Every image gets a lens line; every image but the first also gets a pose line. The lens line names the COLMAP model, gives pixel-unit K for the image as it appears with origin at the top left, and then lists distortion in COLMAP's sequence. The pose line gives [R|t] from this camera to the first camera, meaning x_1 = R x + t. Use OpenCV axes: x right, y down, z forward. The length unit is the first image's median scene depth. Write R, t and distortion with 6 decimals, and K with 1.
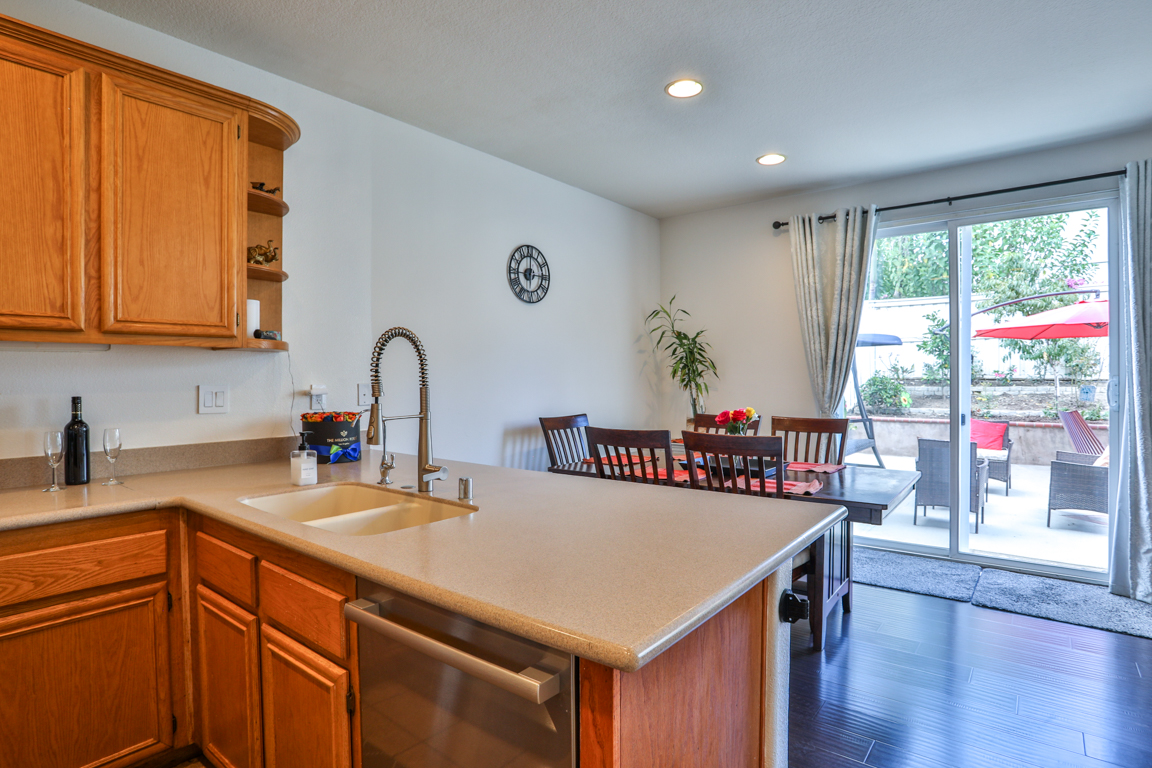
lens RADIAL K [[603.4, 0, 574.0], [0, 603.4, 383.4], [0, 0, 1]] dist [-0.072428, 0.026879]
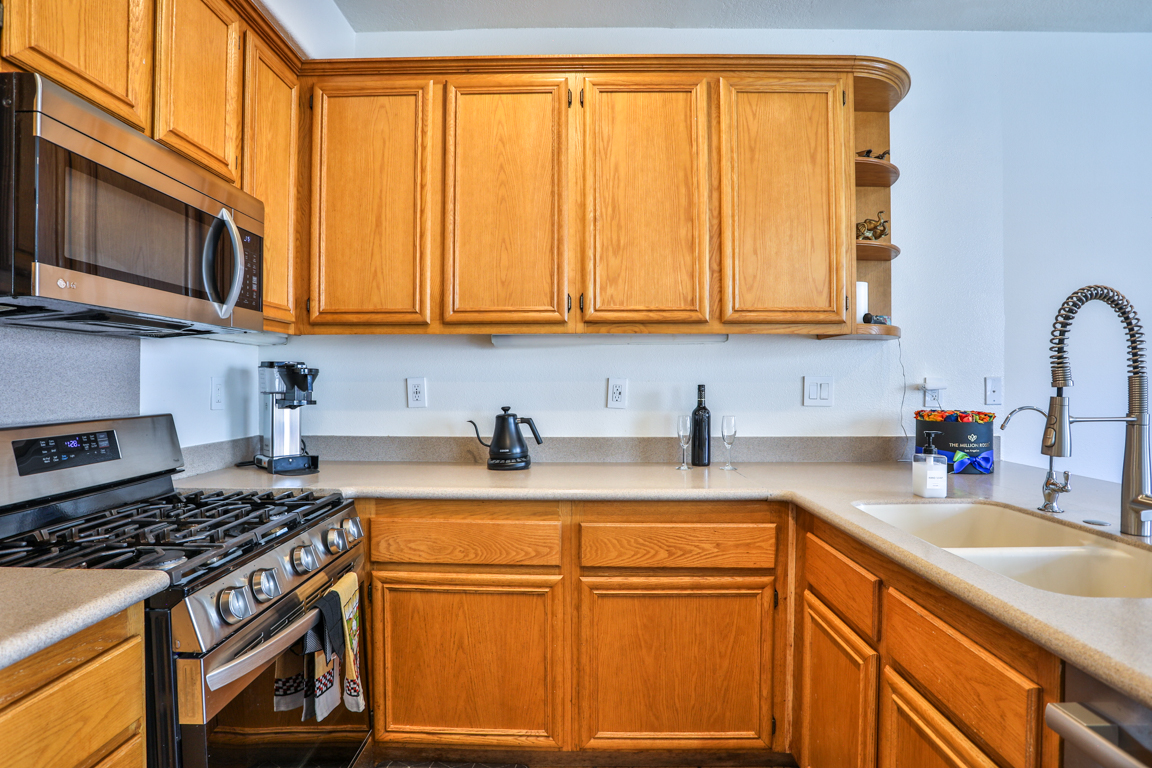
lens RADIAL K [[595.0, 0, 570.5], [0, 595.0, 380.3], [0, 0, 1]] dist [-0.074777, 0.030379]
pose [[0.610586, 0.005896, -0.791928, -0.138868], [-0.012497, 0.999920, -0.002190, 0.021304], [0.791852, 0.011234, 0.610610, 0.139198]]
